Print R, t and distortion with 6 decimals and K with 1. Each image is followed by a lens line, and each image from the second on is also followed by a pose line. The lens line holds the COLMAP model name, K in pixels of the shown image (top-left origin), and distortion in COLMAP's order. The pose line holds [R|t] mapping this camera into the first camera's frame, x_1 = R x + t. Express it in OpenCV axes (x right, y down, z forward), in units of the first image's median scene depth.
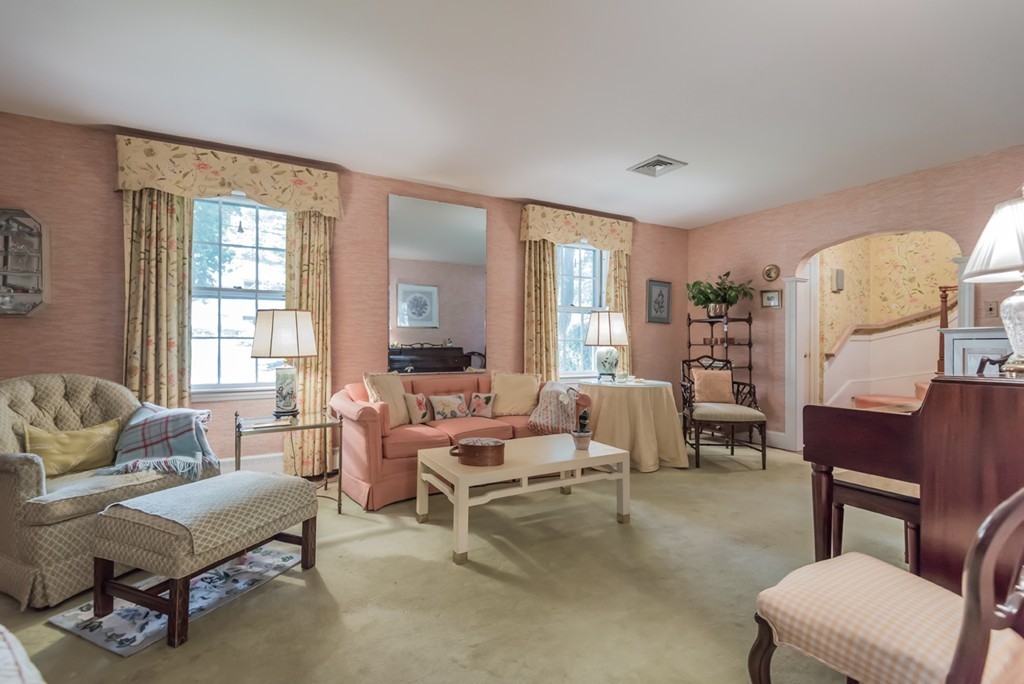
lens RADIAL K [[468.0, 0, 512.2], [0, 468.0, 341.6], [0, 0, 1]] dist [-0.005674, -0.001965]
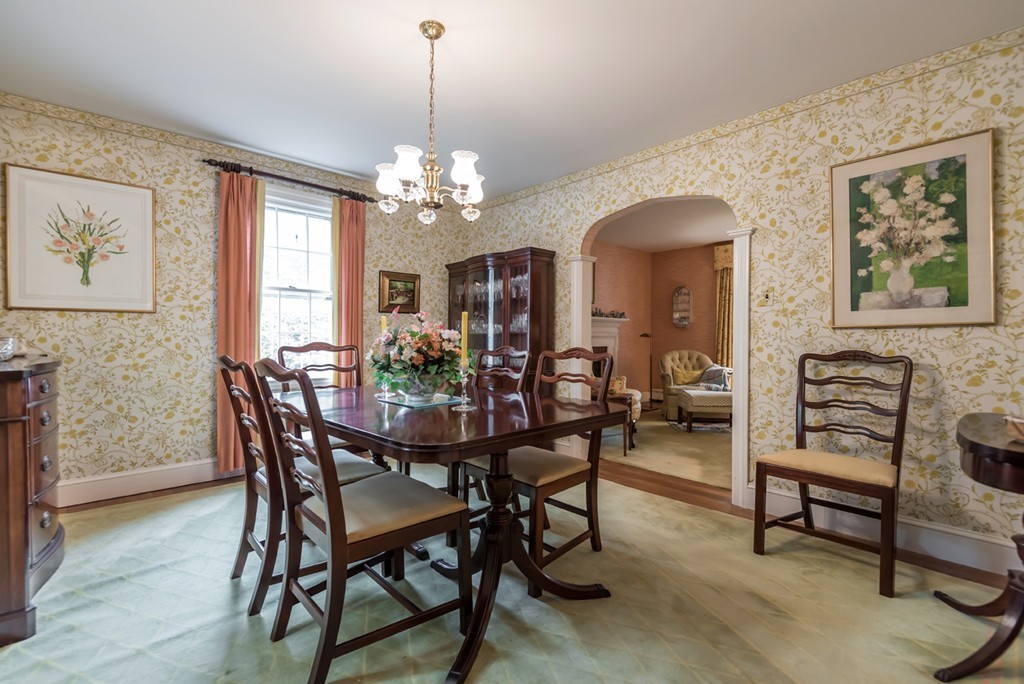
lens RADIAL K [[468.0, 0, 513.9], [0, 468.0, 335.5], [0, 0, 1]] dist [-0.005674, -0.001965]
pose [[0.258807, -0.003557, -0.965922, 1.093913], [-0.001896, 0.999989, -0.004191, -0.001312], [0.965927, 0.002916, 0.258798, -0.530058]]
